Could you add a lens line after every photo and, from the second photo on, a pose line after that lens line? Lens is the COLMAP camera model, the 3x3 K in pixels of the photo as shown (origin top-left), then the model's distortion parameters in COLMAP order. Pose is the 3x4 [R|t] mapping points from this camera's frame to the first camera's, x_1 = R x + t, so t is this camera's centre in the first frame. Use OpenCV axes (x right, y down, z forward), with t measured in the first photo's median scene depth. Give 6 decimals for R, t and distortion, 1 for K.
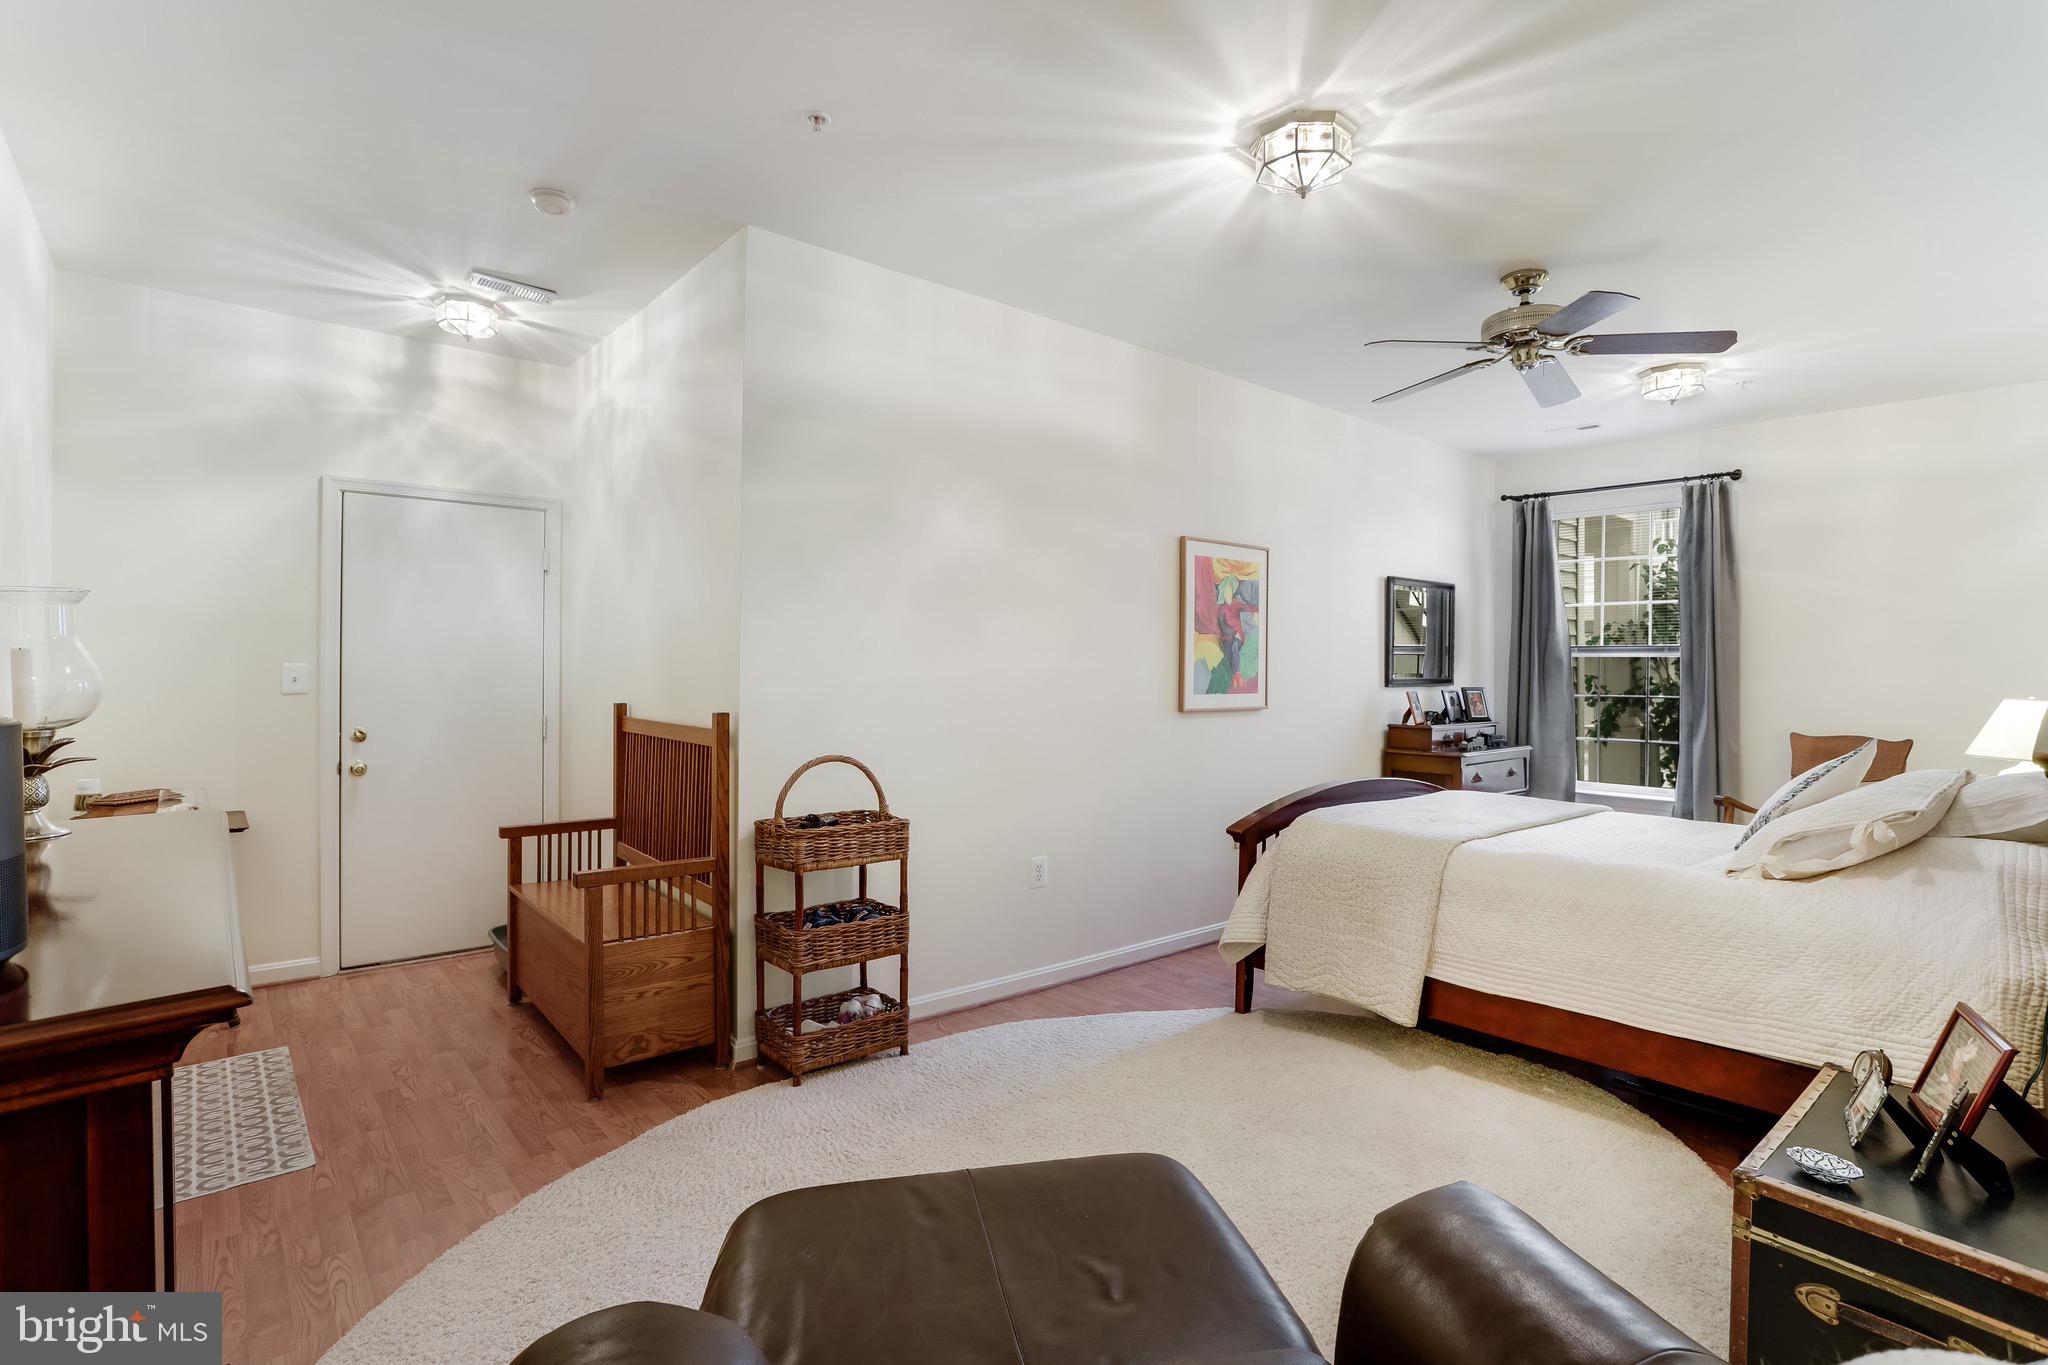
lens RADIAL K [[983.8, 0, 1021.5], [0, 983.8, 675.0], [0, 0, 1]] dist [-0.026414, 0.007402]
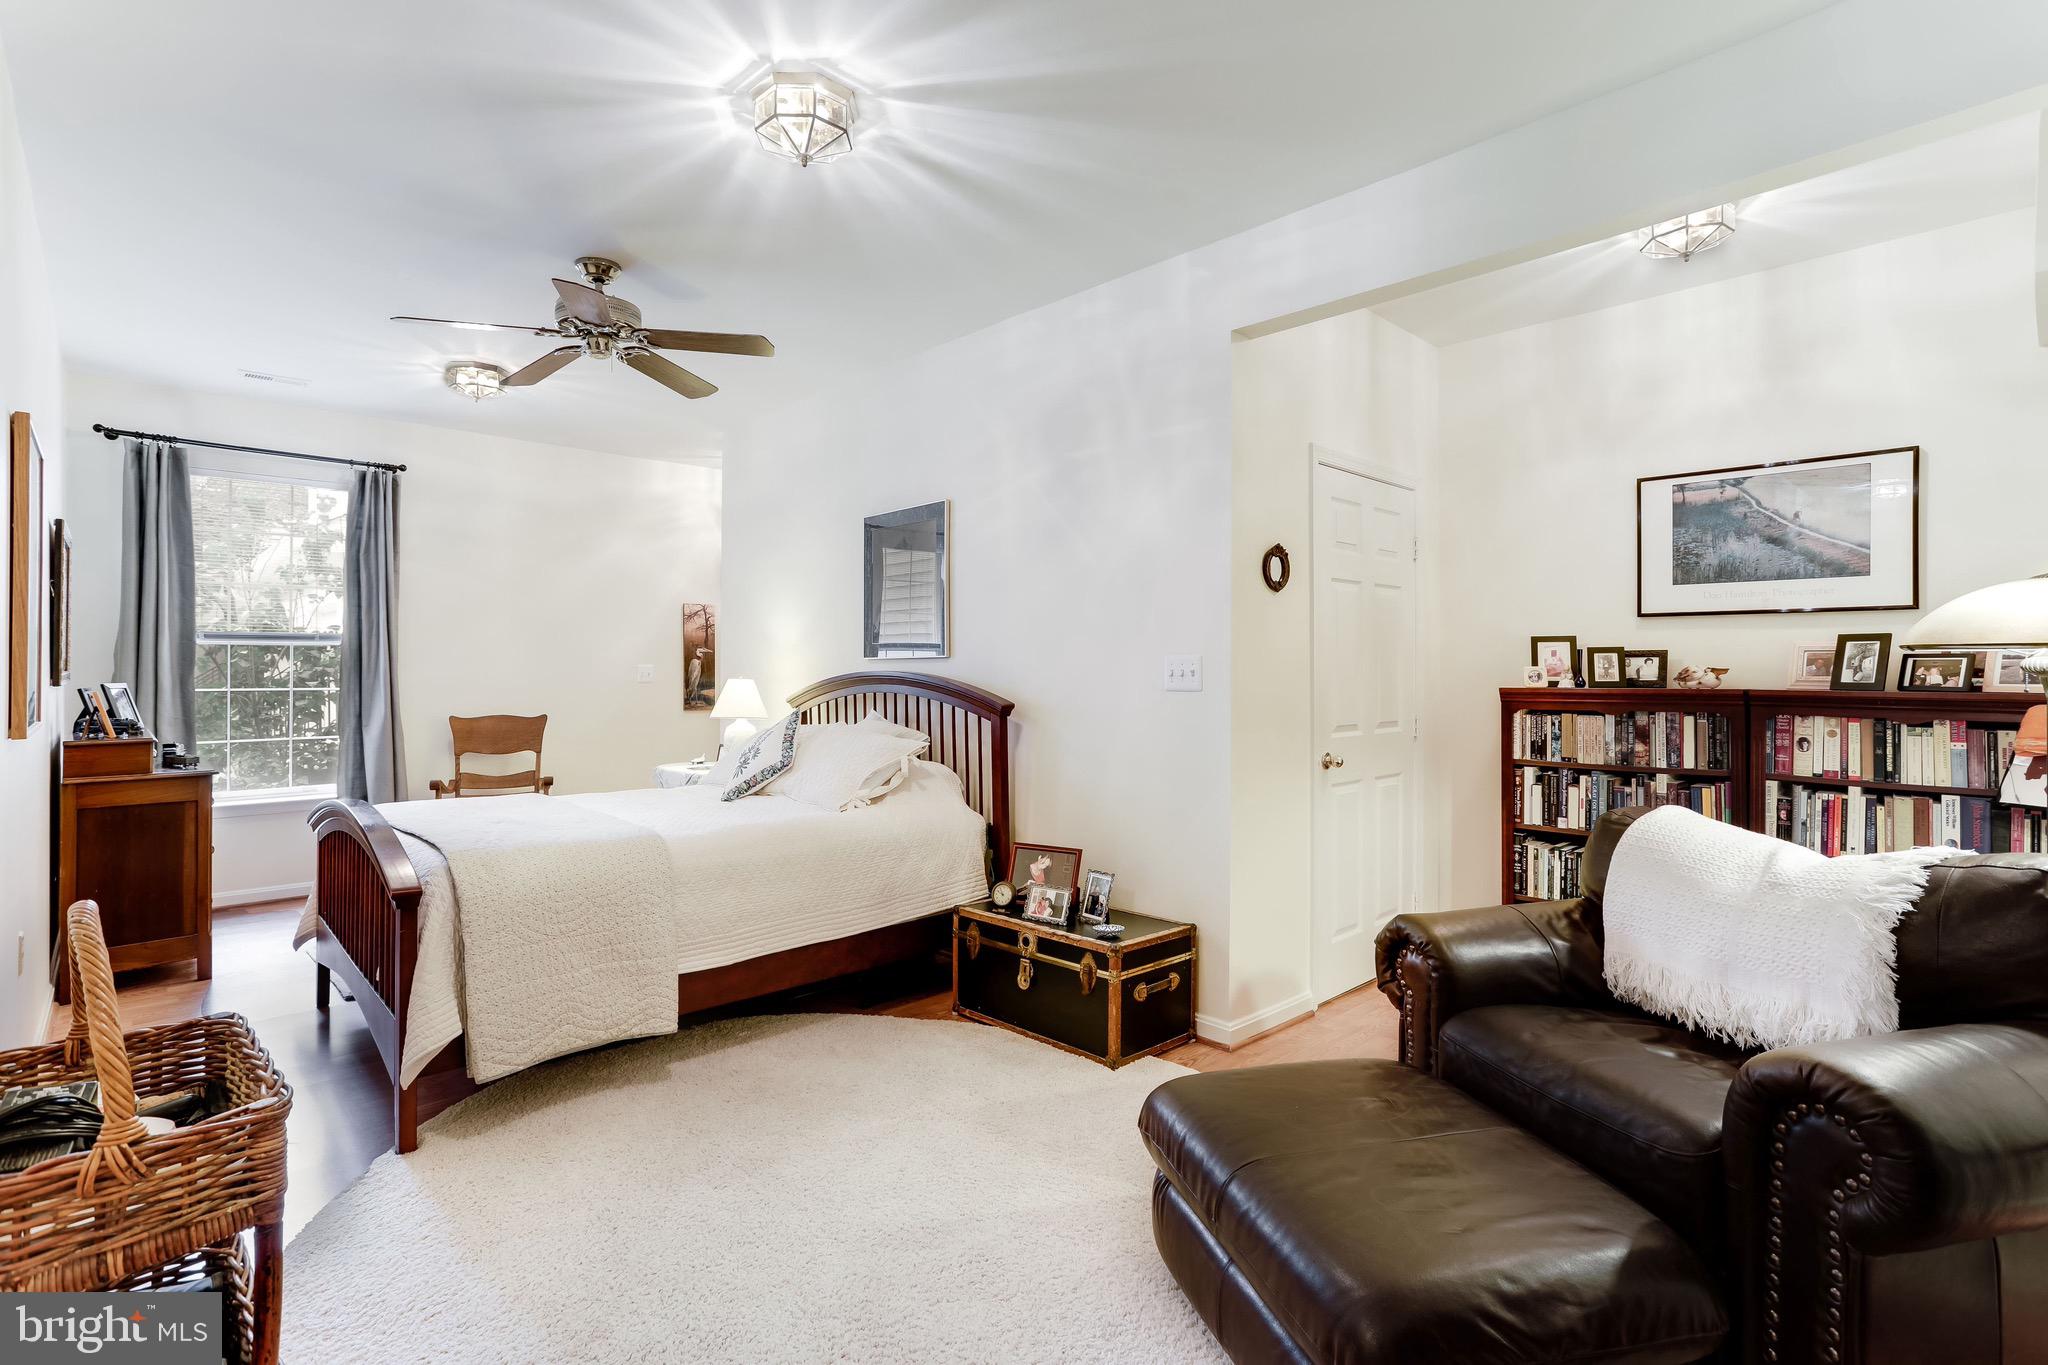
lens RADIAL K [[983.8, 0, 1012.6], [0, 983.8, 672.9], [0, 0, 1]] dist [-0.026414, 0.007402]
pose [[-0.049188, -0.014552, 0.998684, -0.568734], [0.004326, 0.999881, 0.014782, -0.005949], [-0.998780, 0.005047, -0.049119, 0.707029]]
